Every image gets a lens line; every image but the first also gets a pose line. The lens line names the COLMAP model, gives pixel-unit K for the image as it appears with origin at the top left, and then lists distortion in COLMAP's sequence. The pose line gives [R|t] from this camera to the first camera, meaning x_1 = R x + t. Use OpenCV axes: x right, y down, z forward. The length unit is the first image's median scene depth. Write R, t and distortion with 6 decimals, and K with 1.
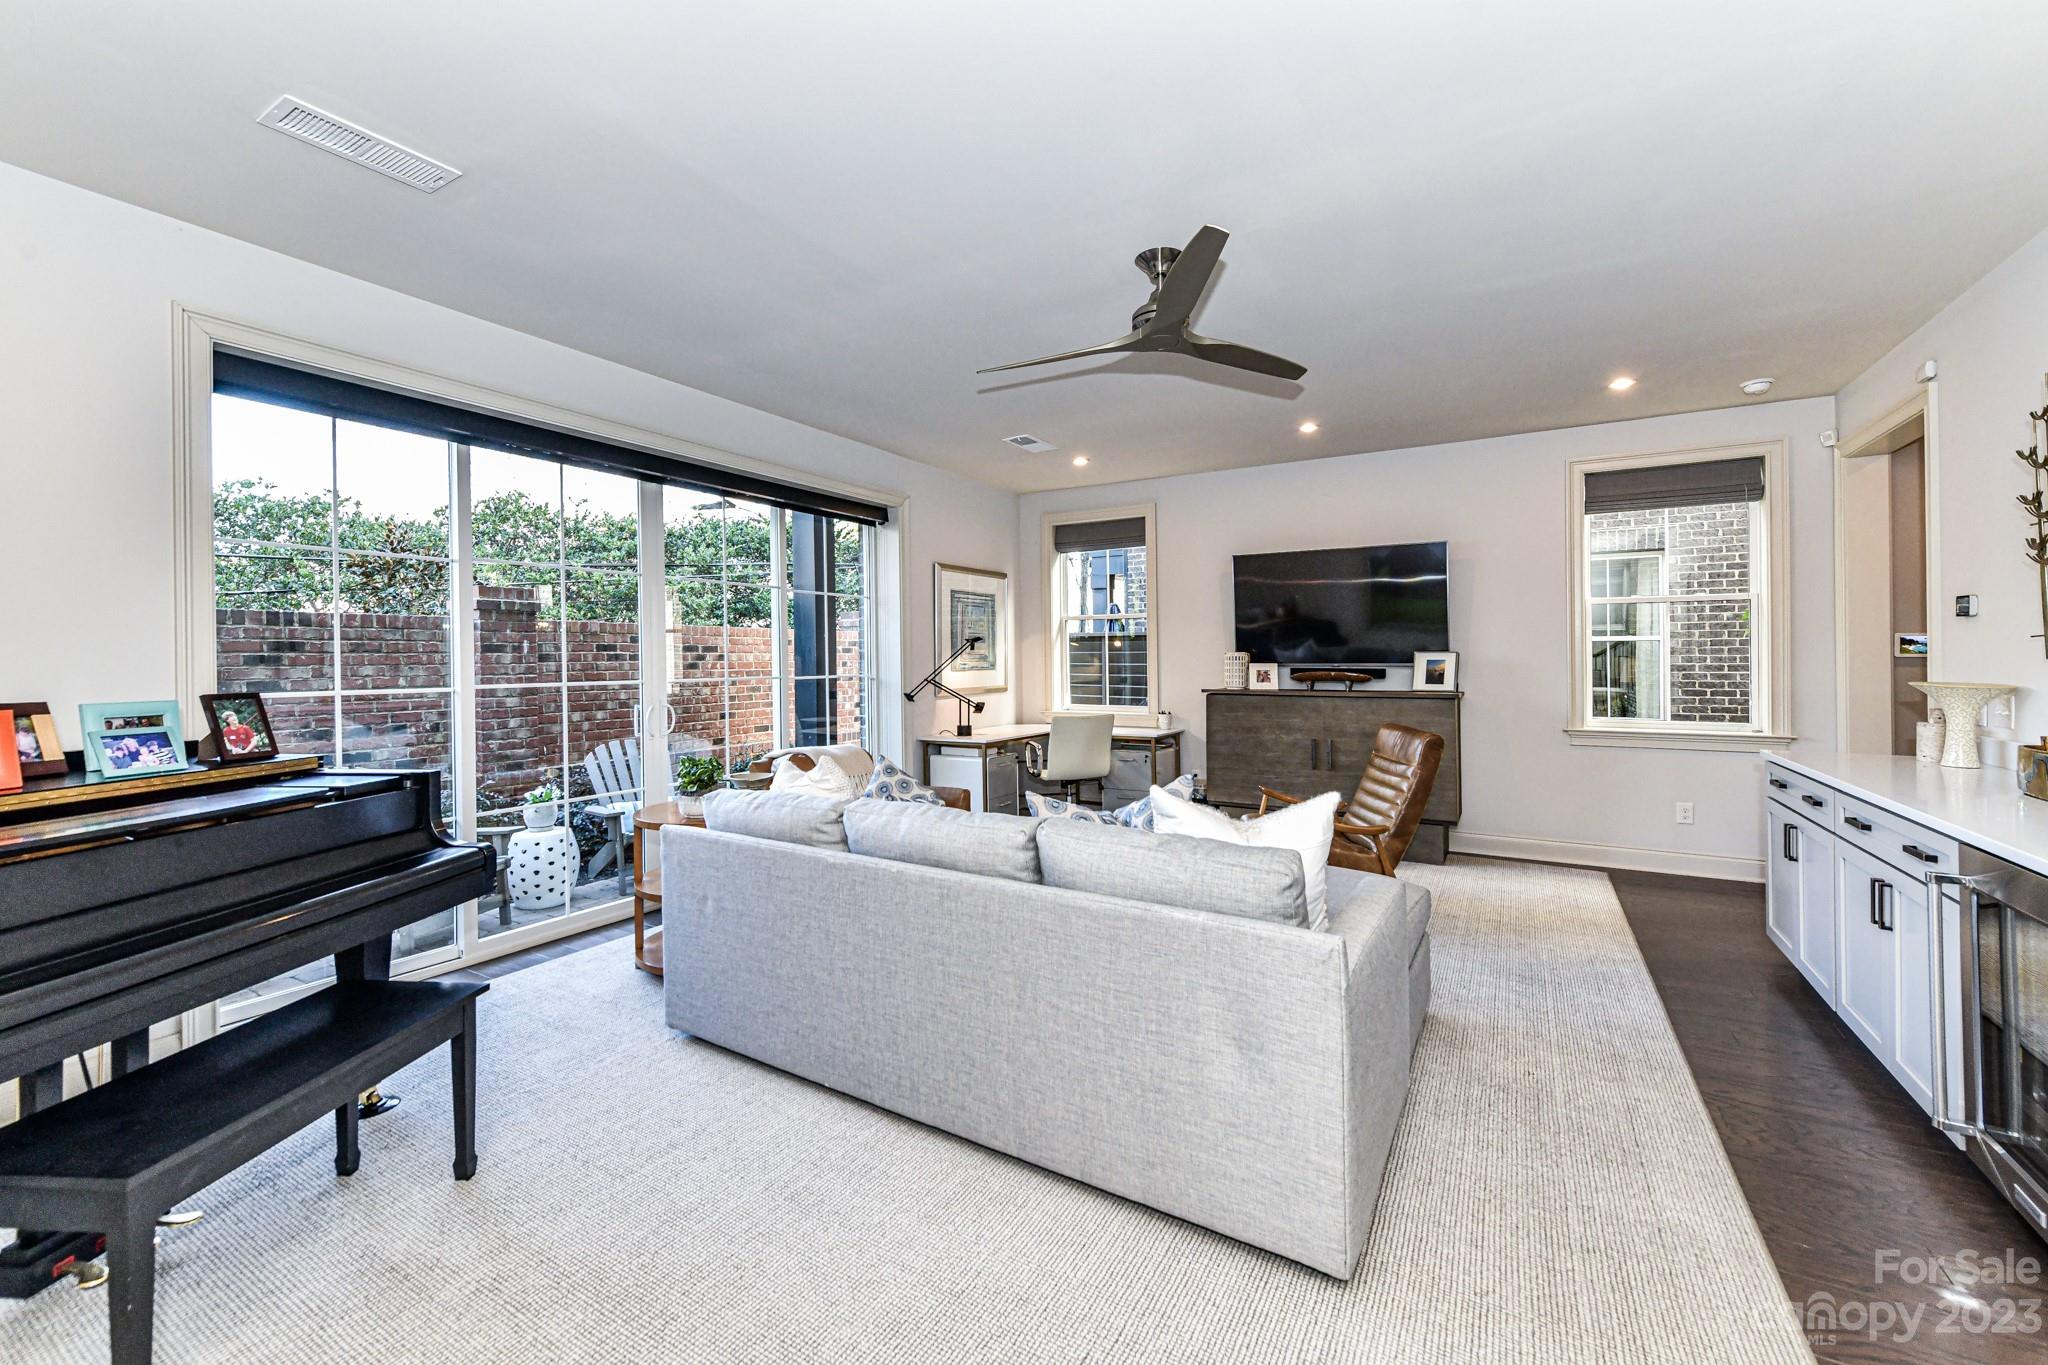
lens RADIAL K [[819.2, 0, 1019.1], [0, 819.2, 664.2], [0, 0, 1]] dist [0.000727, -0.000734]
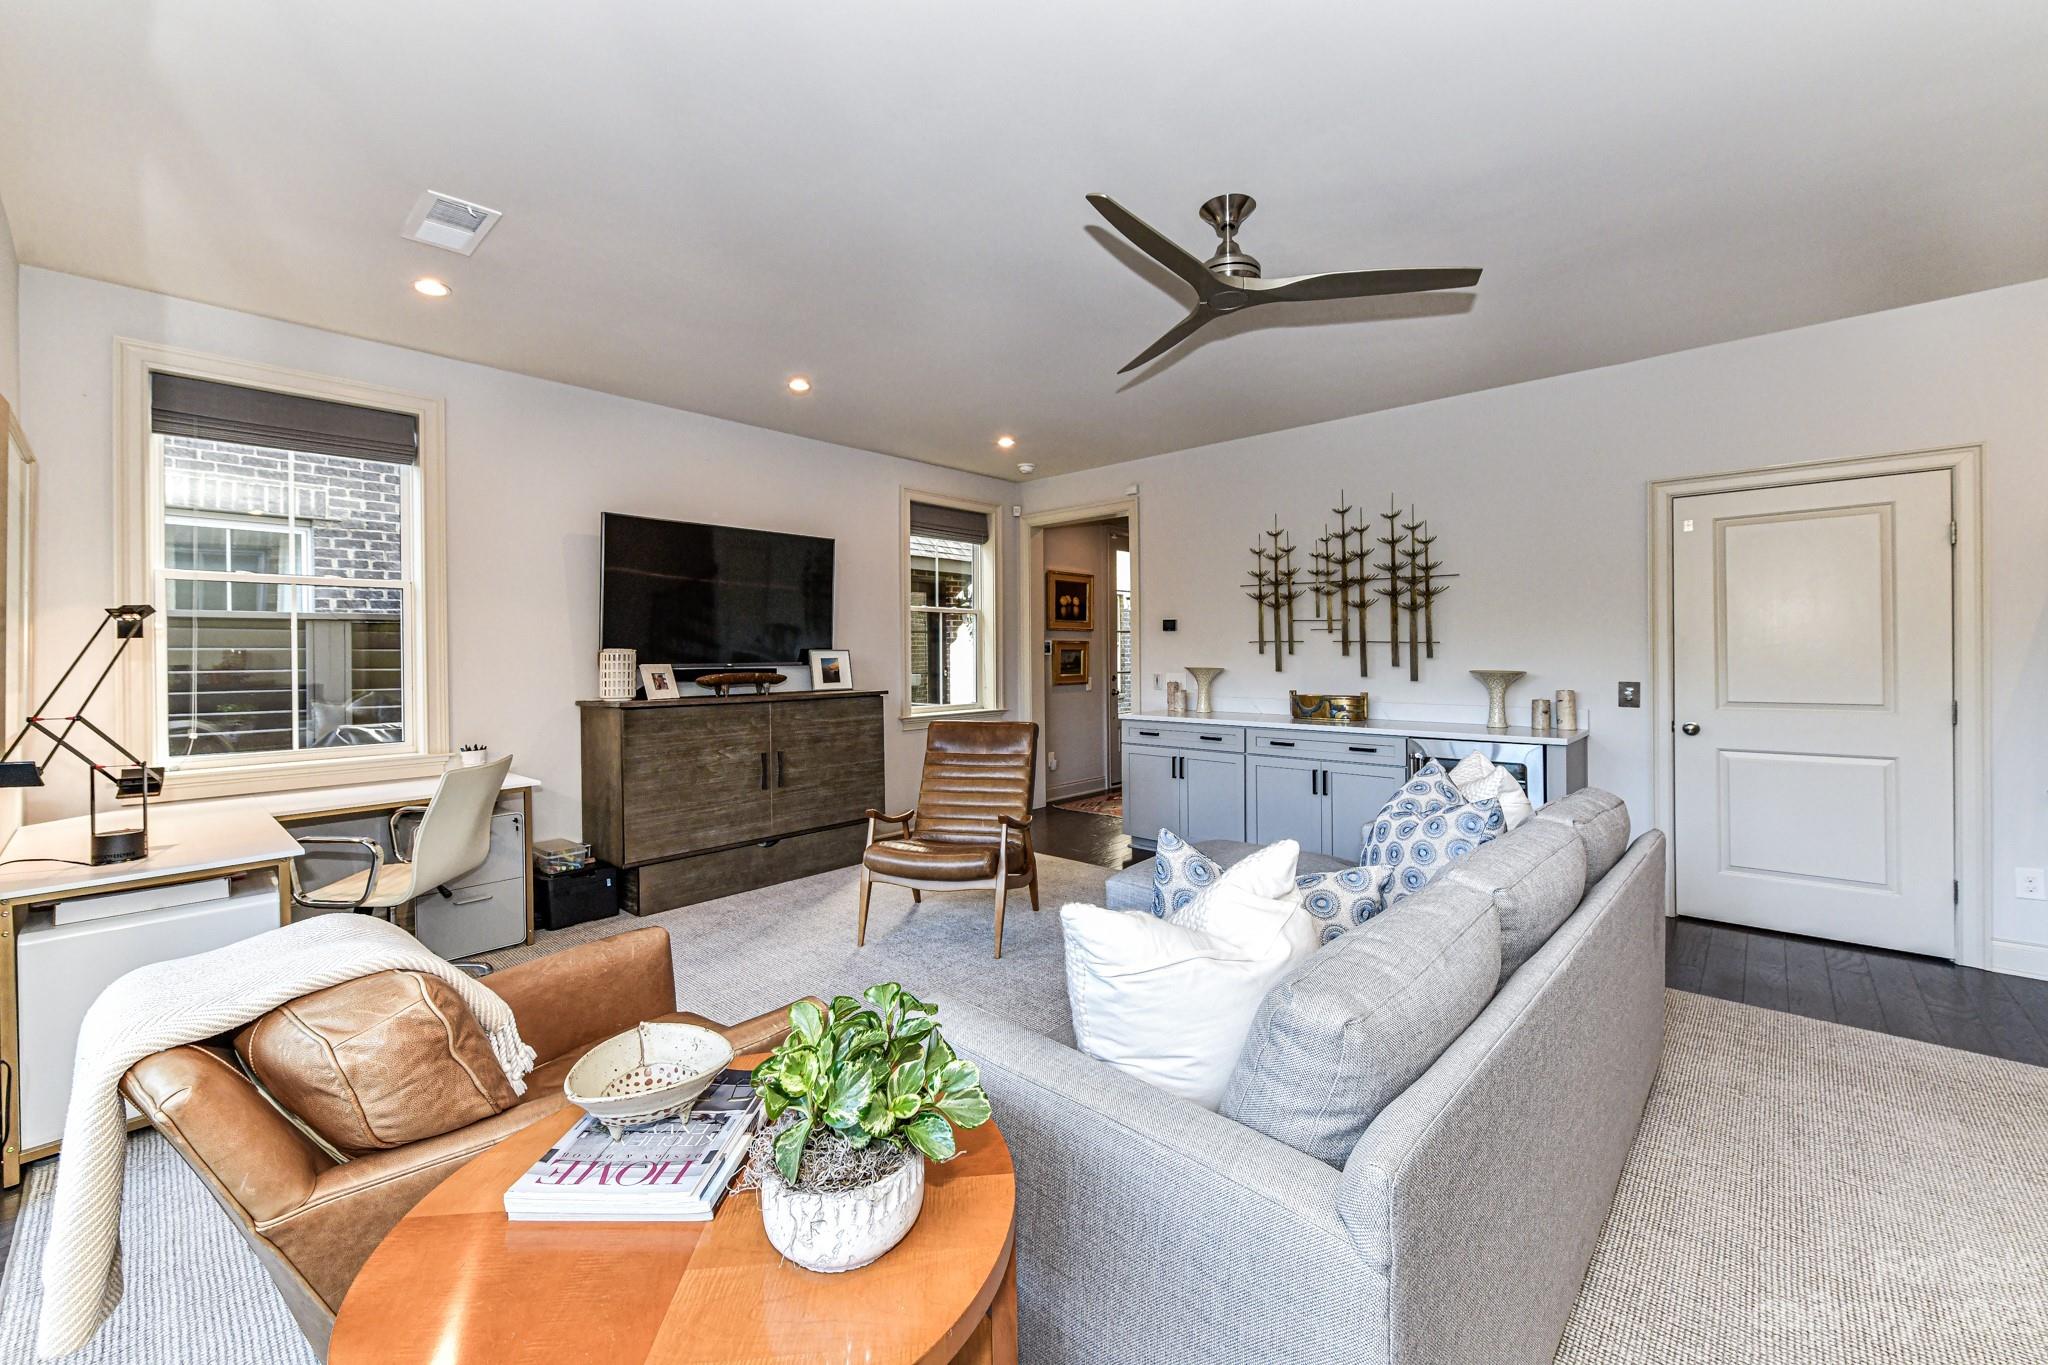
lens RADIAL K [[819.2, 0, 1038.2], [0, 819.2, 648.4], [0, 0, 1]] dist [0.000727, -0.000734]
pose [[0.185210, 0.007568, 0.982670, -0.404049], [0.012862, 0.999866, -0.010125, -0.003872], [-0.982615, 0.014515, 0.185088, 0.553511]]
